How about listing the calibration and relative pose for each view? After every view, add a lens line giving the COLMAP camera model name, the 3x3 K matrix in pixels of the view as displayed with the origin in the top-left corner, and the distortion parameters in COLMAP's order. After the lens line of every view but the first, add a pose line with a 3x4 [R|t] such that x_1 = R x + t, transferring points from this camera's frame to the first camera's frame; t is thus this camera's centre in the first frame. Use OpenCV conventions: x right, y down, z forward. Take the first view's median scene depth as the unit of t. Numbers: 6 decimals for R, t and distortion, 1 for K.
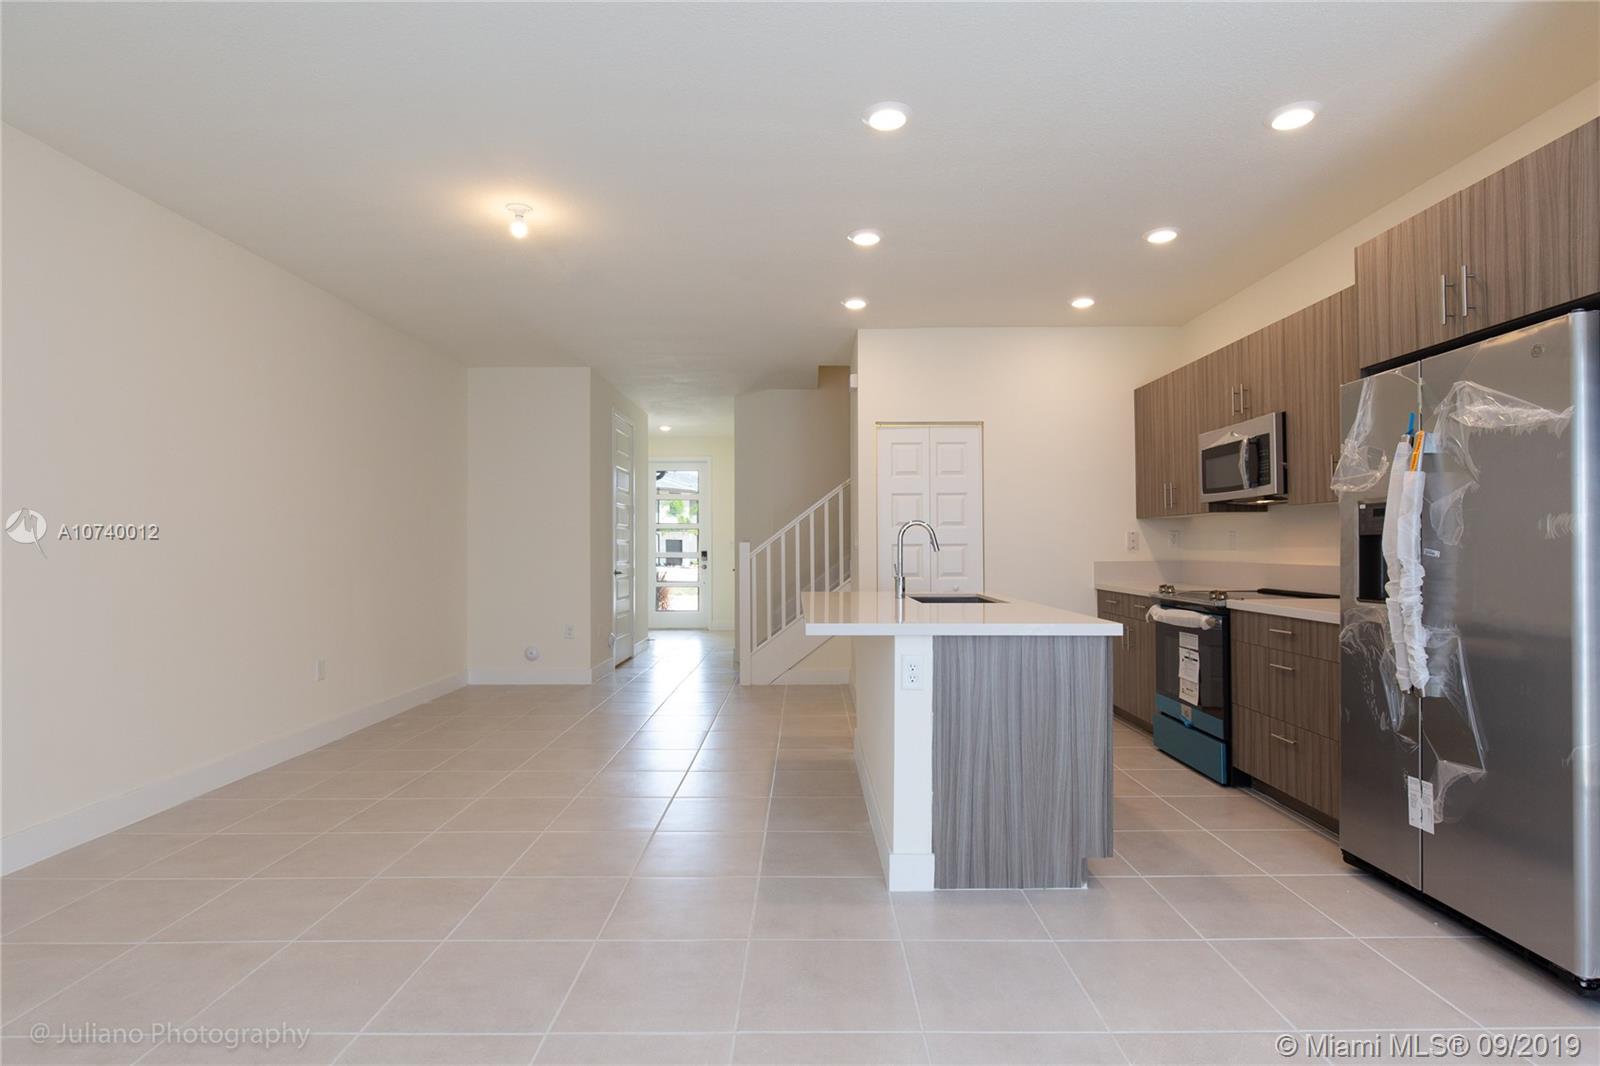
lens RADIAL K [[822.9, 0, 851.5], [0, 822.9, 537.4], [0, 0, 1]] dist [0.002085, 0.002291]
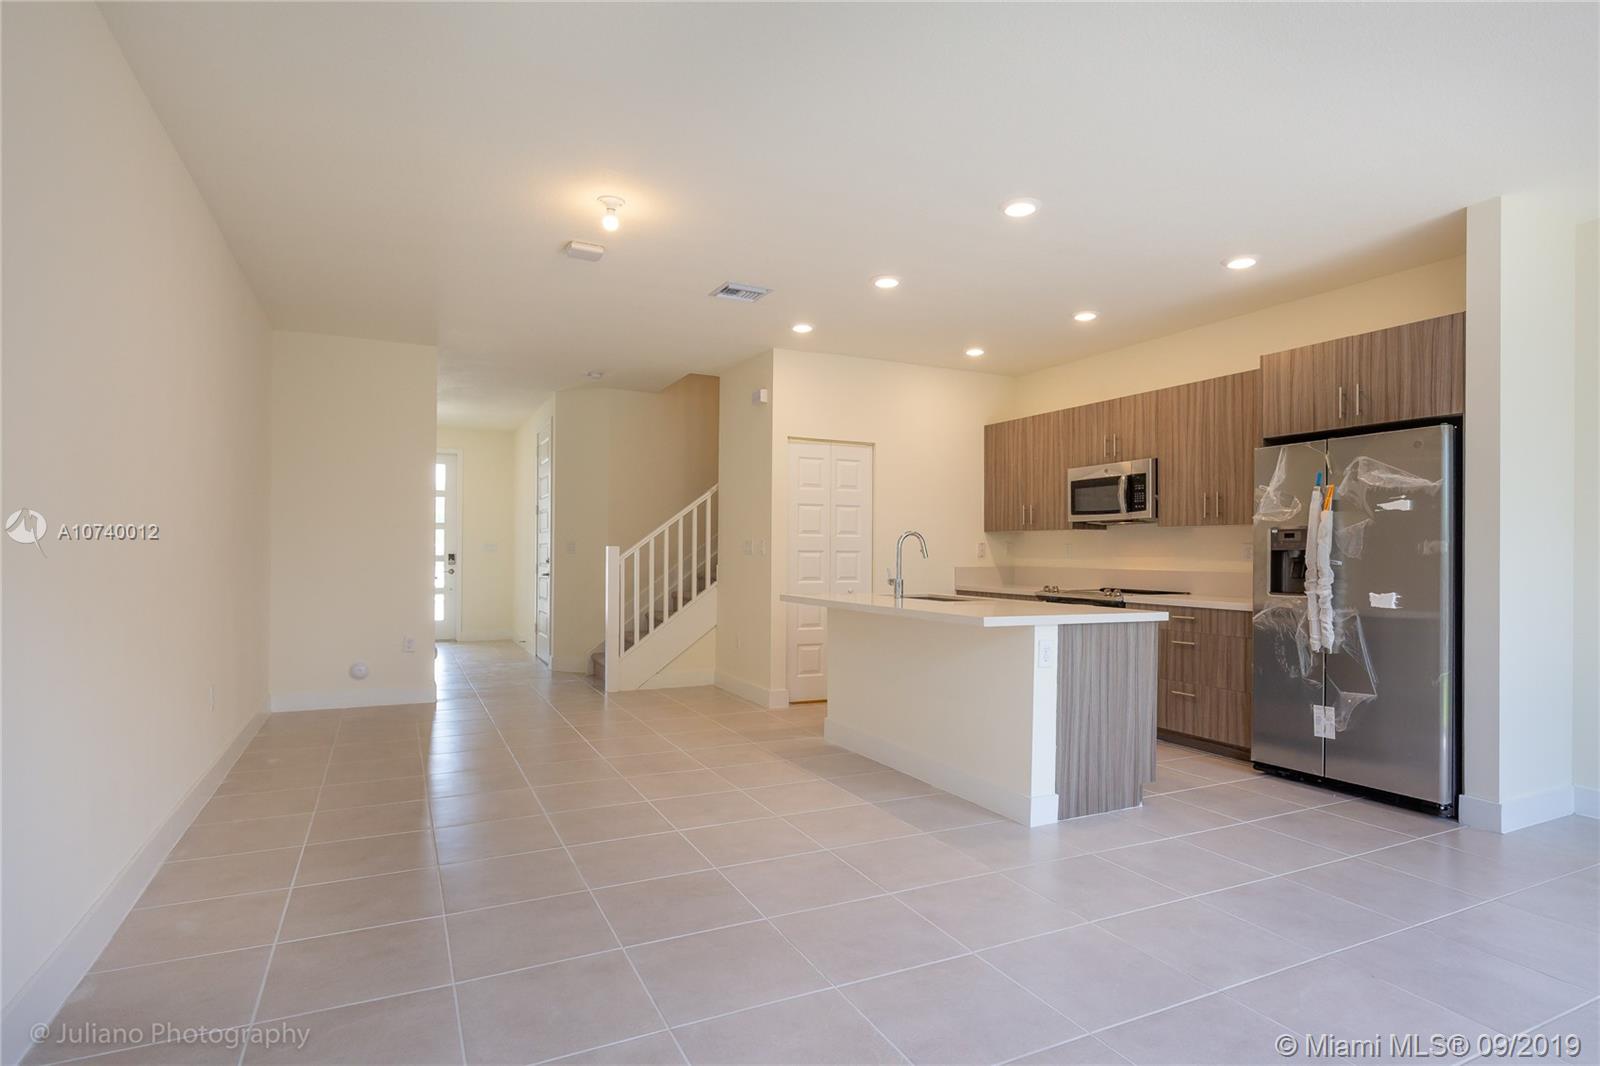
lens RADIAL K [[822.9, 0, 844.5], [0, 822.9, 551.5], [0, 0, 1]] dist [0.002085, 0.002291]
pose [[0.895309, 0.011680, 0.445293, -0.757448], [-0.016519, 0.999839, 0.006988, 0.002251], [-0.445140, -0.013613, 0.895358, 0.002452]]
